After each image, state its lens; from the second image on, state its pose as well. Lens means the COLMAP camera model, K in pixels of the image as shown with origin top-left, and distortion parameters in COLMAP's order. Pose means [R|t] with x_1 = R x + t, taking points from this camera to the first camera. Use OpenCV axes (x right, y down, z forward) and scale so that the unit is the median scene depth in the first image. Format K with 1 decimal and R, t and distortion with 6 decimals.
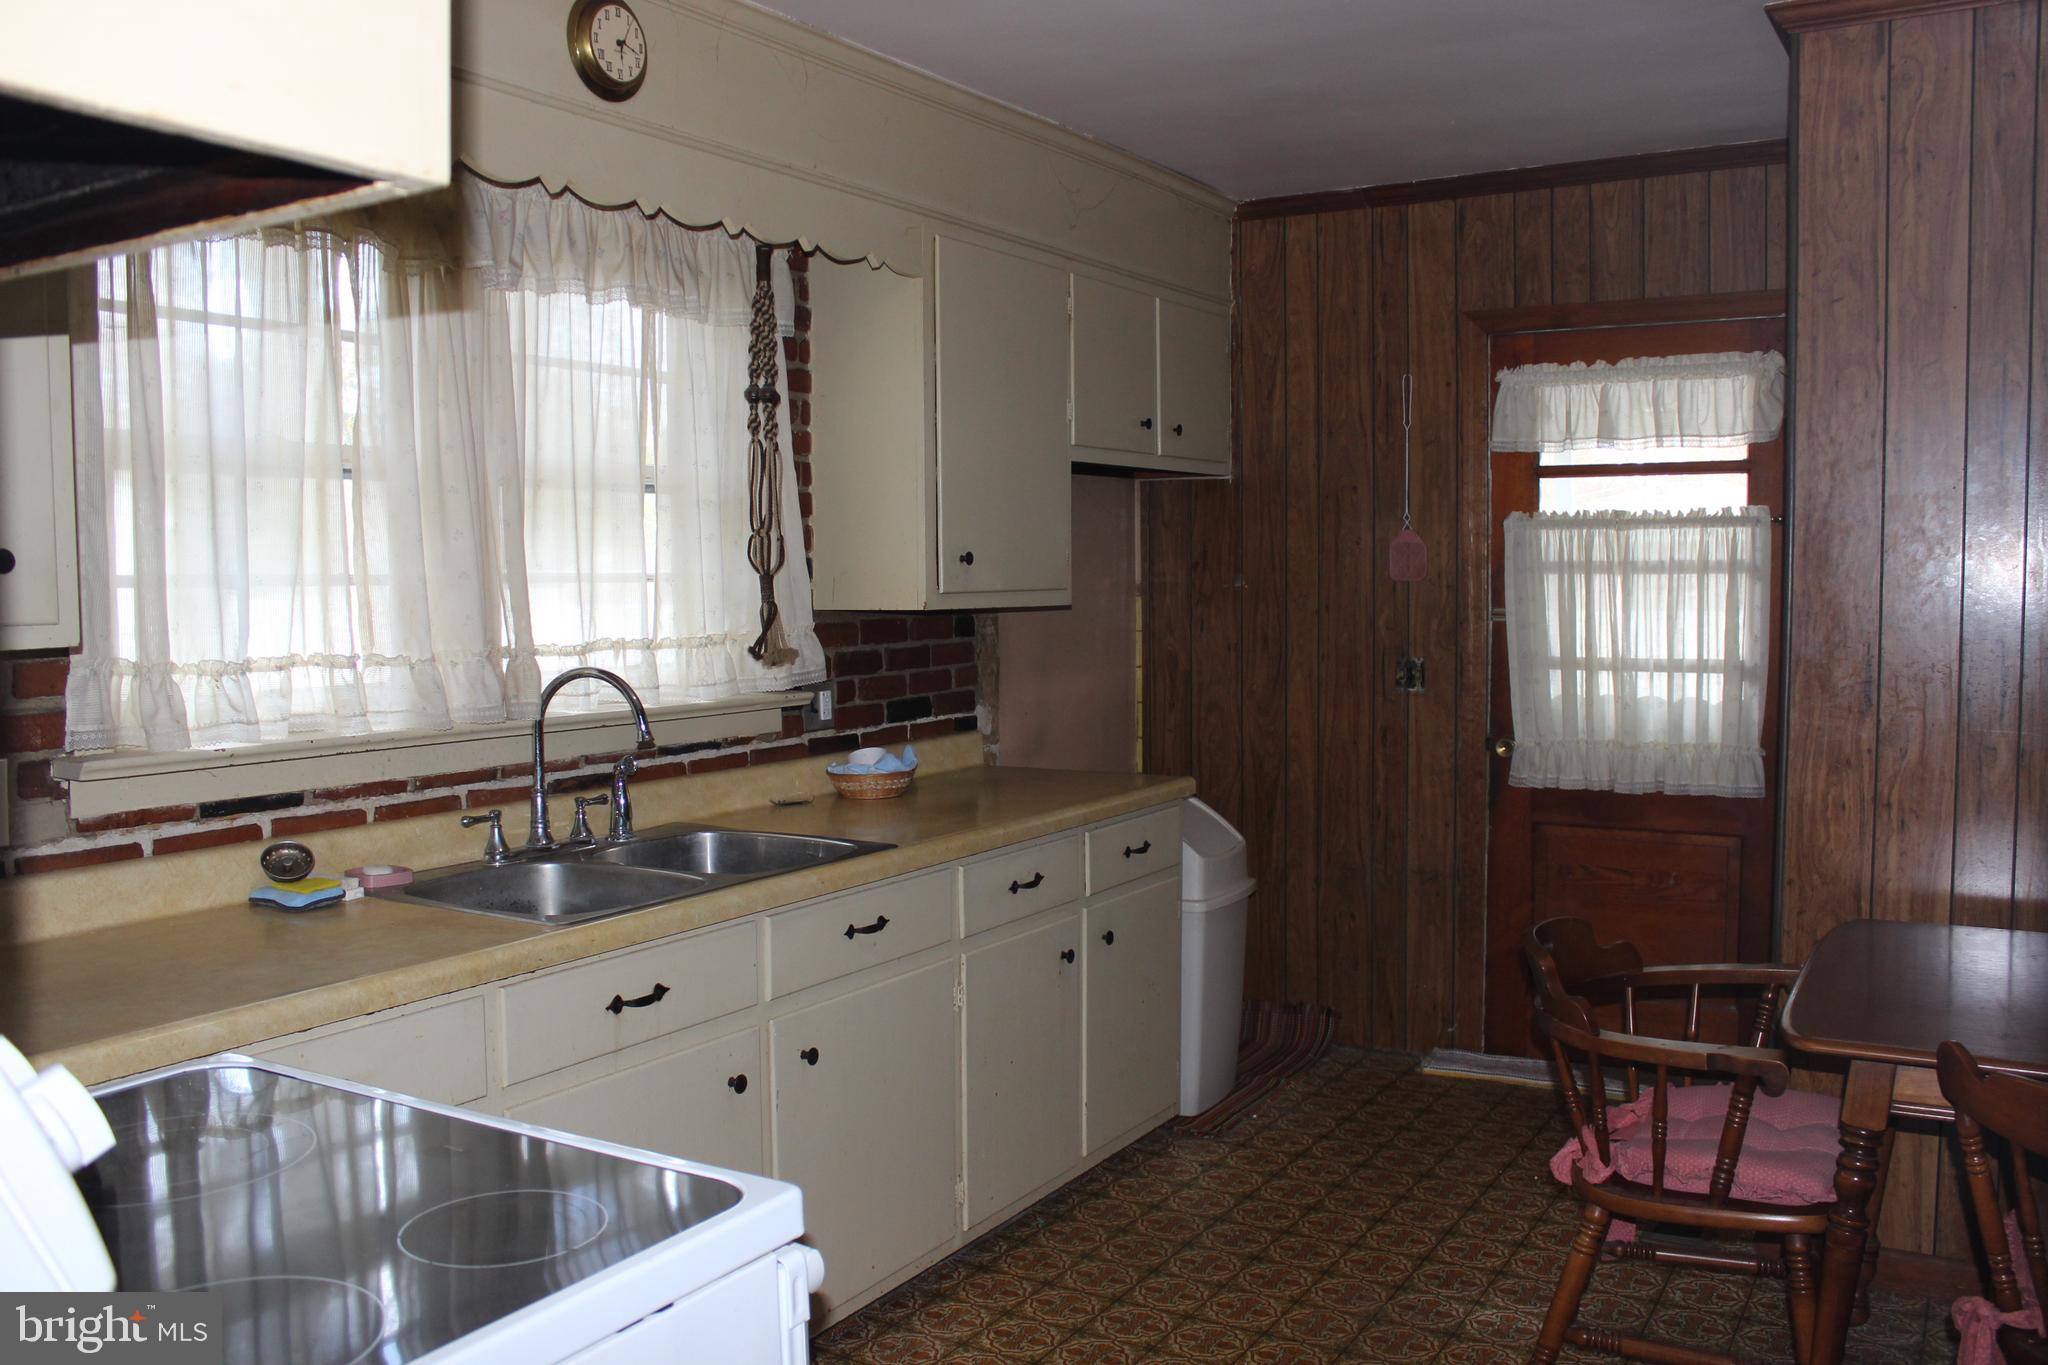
lens RADIAL K [[1713.2, 0, 1066.7], [0, 1713.2, 688.3], [0, 0, 1]] dist [-0.171323, 0.148187]
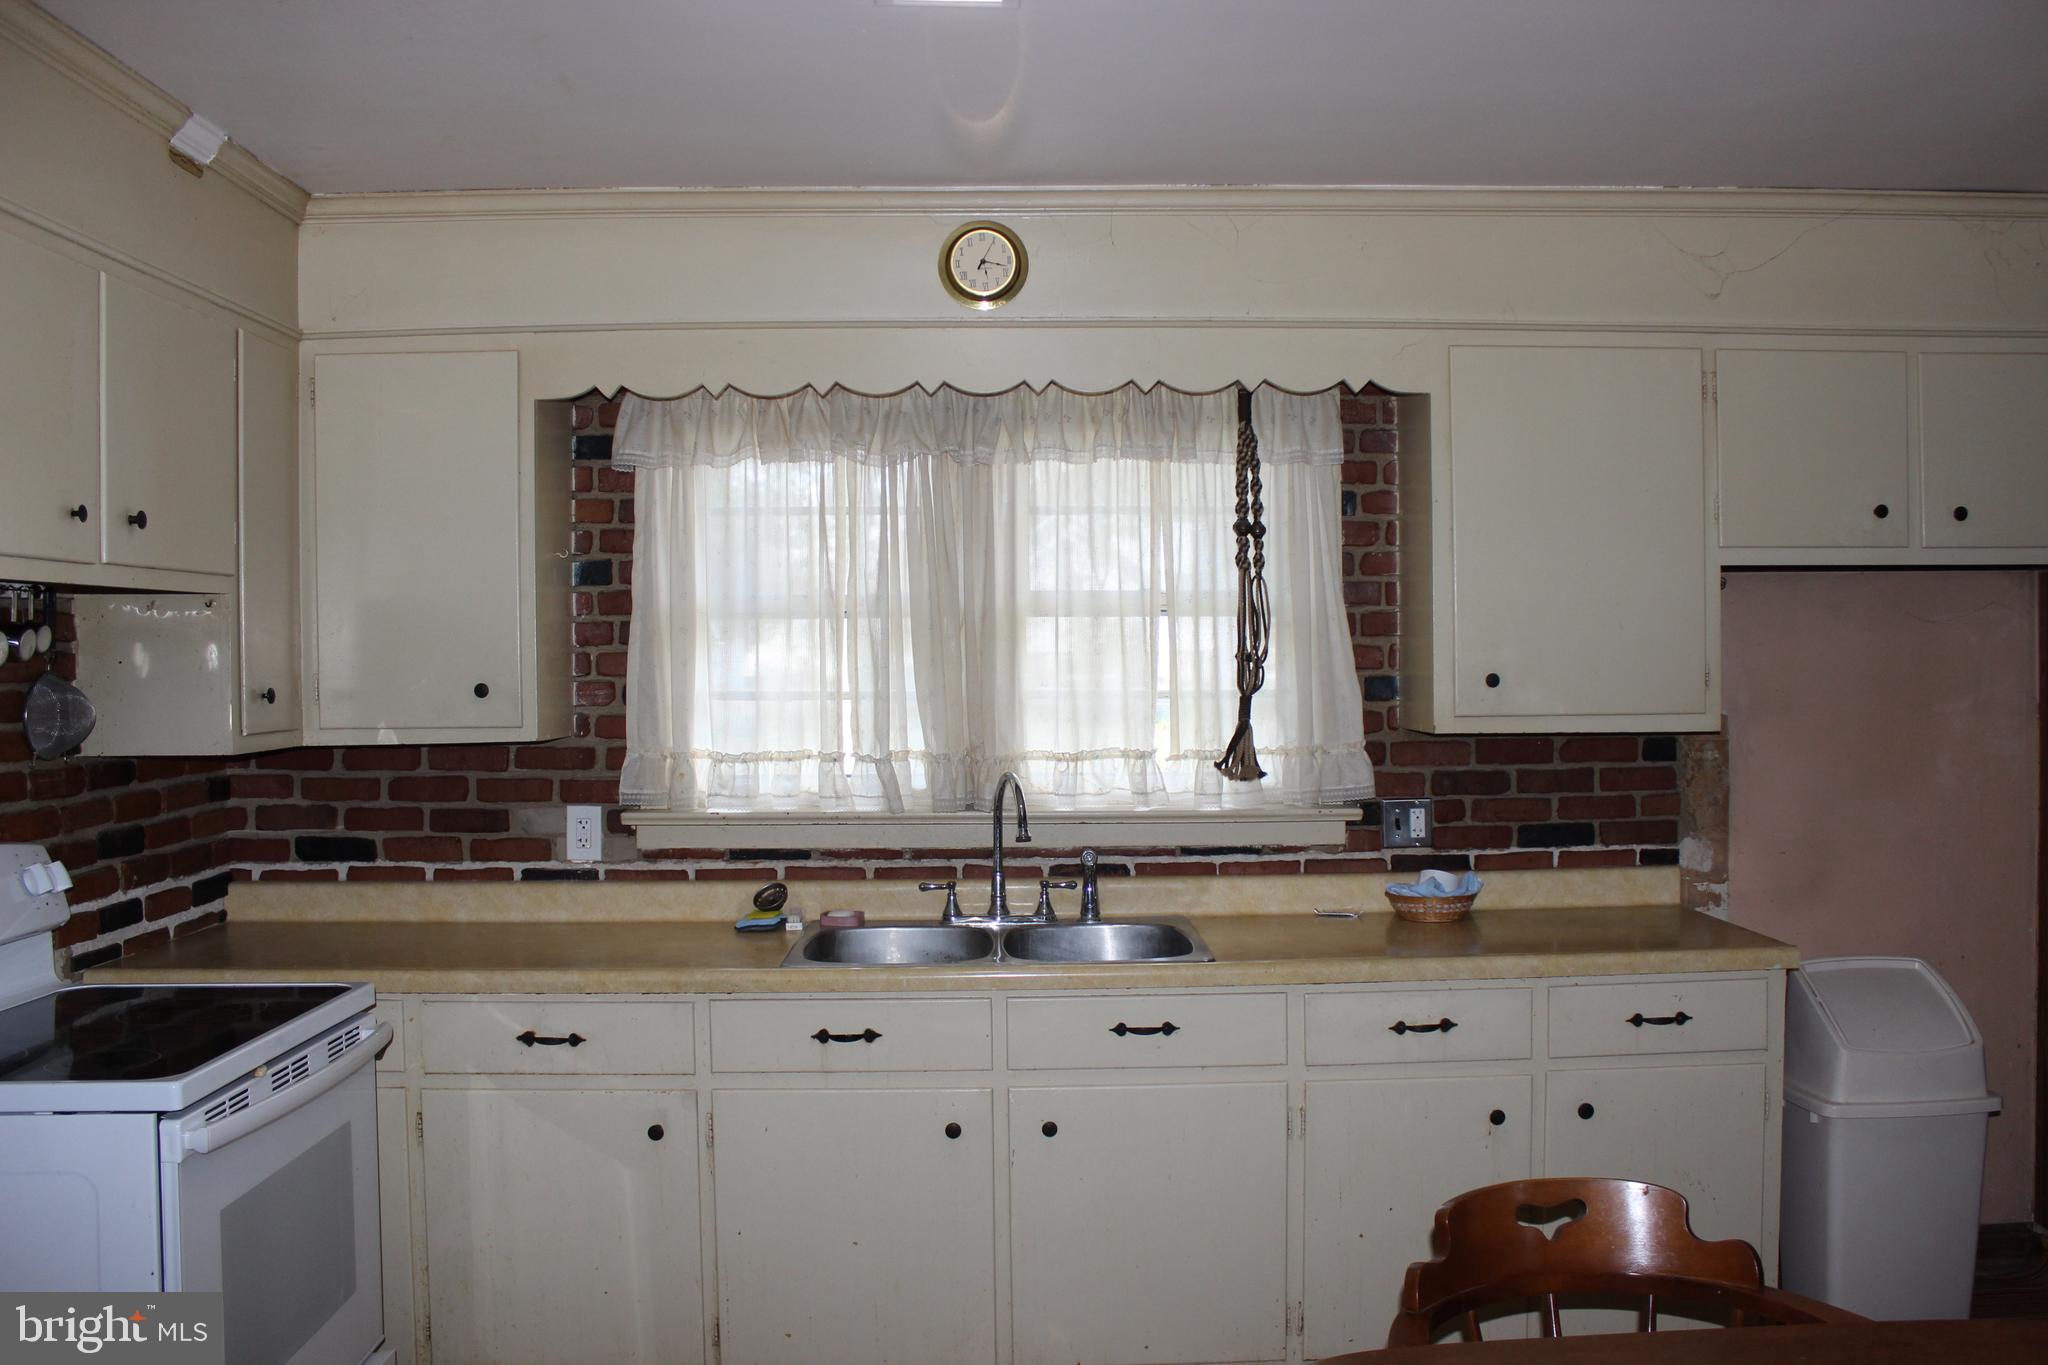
lens RADIAL K [[1713.2, 0, 1066.7], [0, 1713.2, 688.3], [0, 0, 1]] dist [-0.171323, 0.148187]
pose [[0.536462, 0.014542, -0.843799, 0.730646], [-0.053814, 0.998406, -0.017007, -0.050849], [0.842207, 0.054532, 0.536390, 0.354669]]
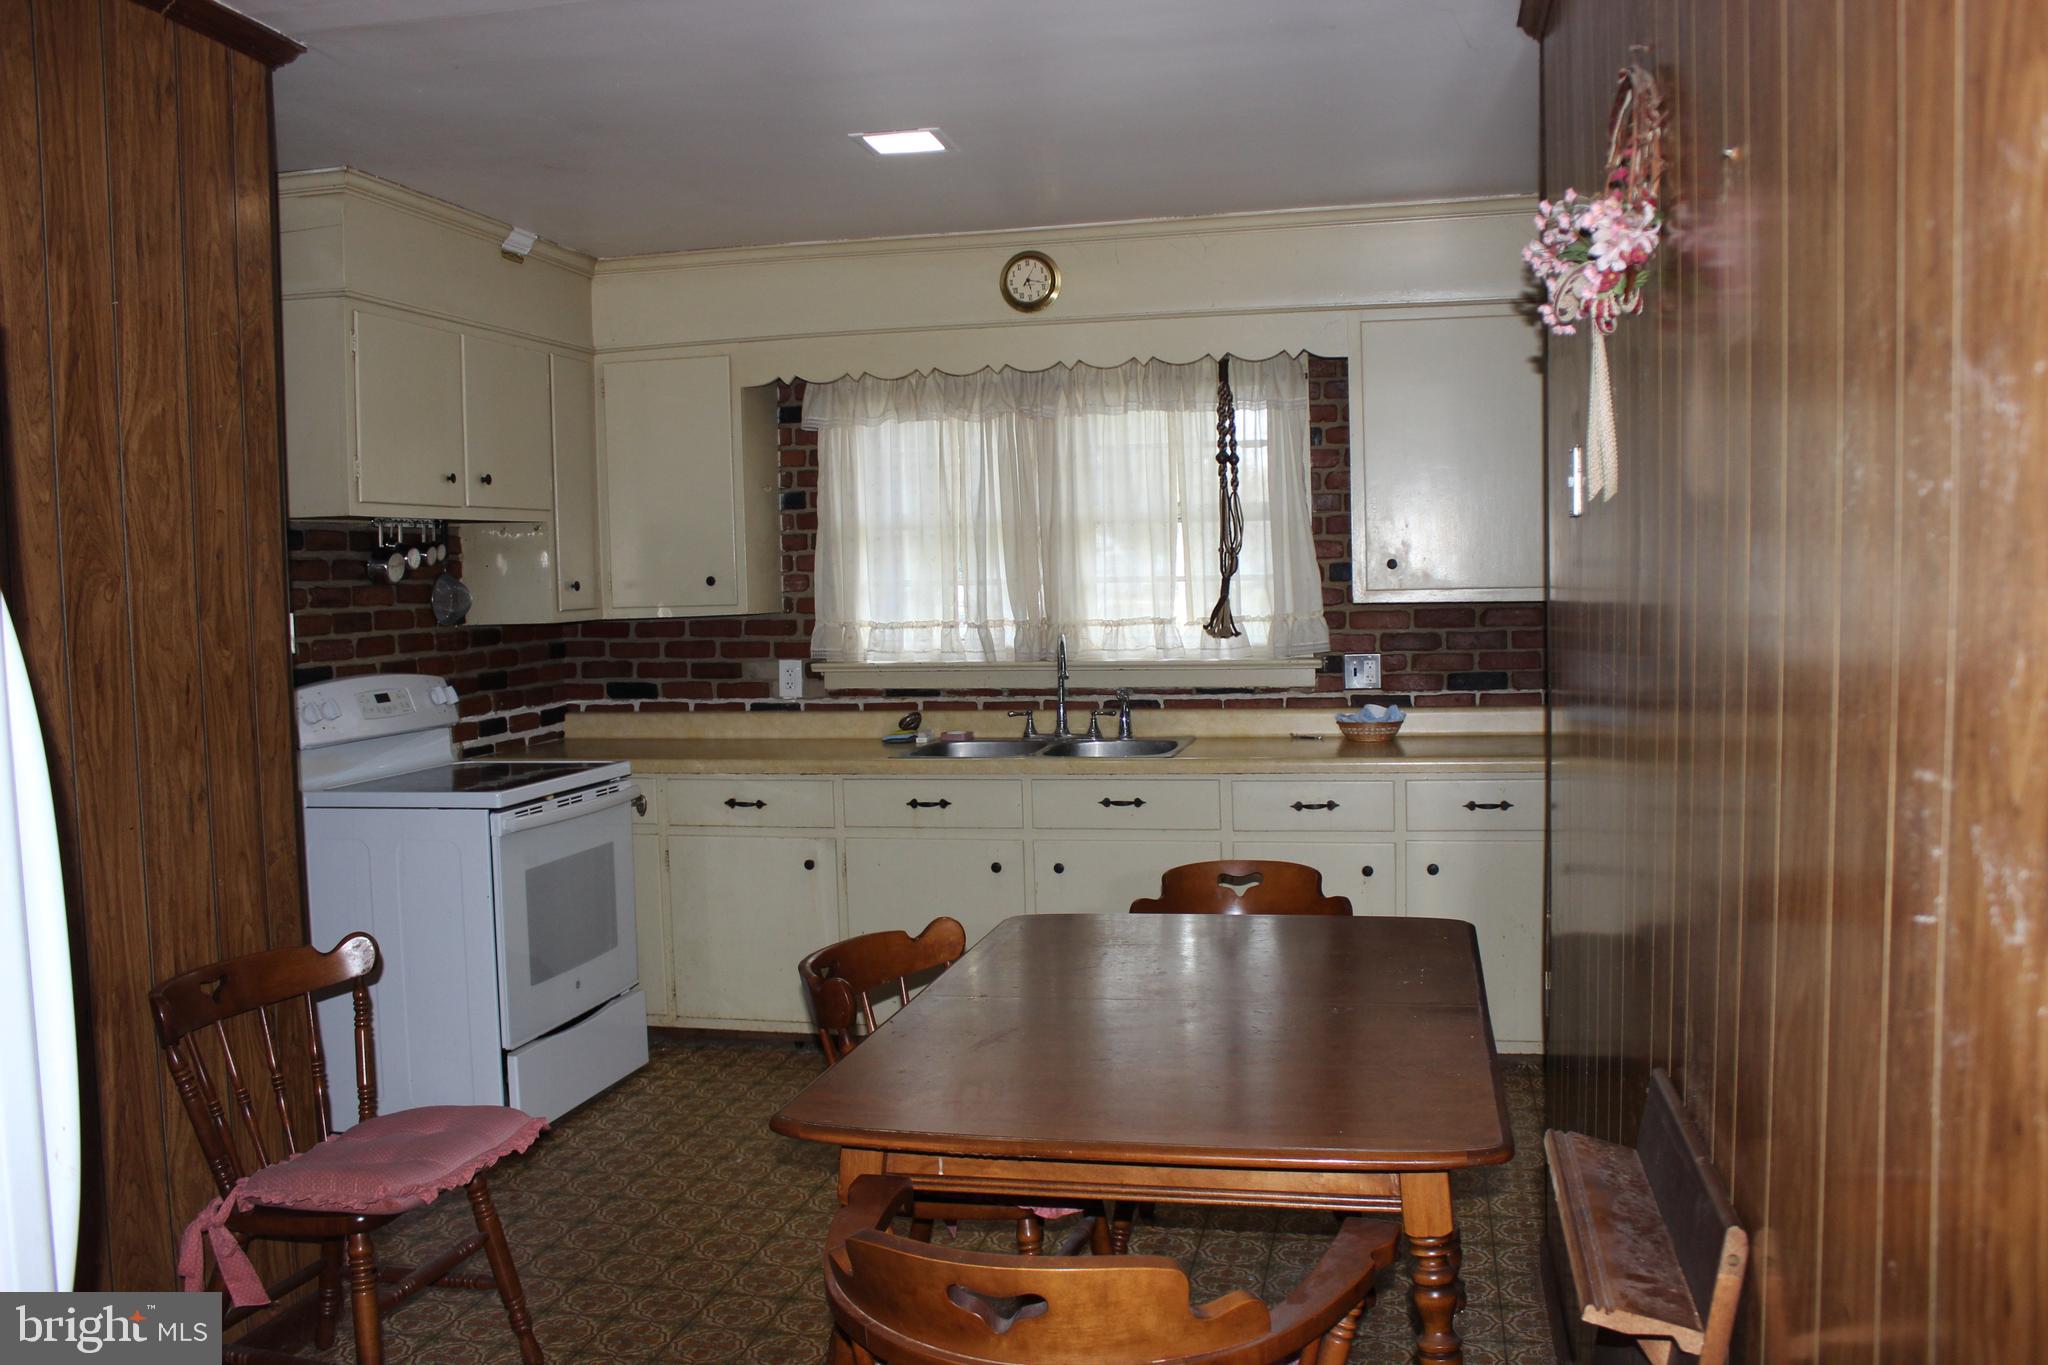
lens RADIAL K [[1713.2, 0, 1066.7], [0, 1713.2, 688.3], [0, 0, 1]] dist [-0.171323, 0.148187]
pose [[0.323049, 0.059909, -0.944484, 1.316104], [-0.045293, 0.997829, 0.047801, -0.037888], [0.945298, 0.027336, 0.325061, 0.410238]]
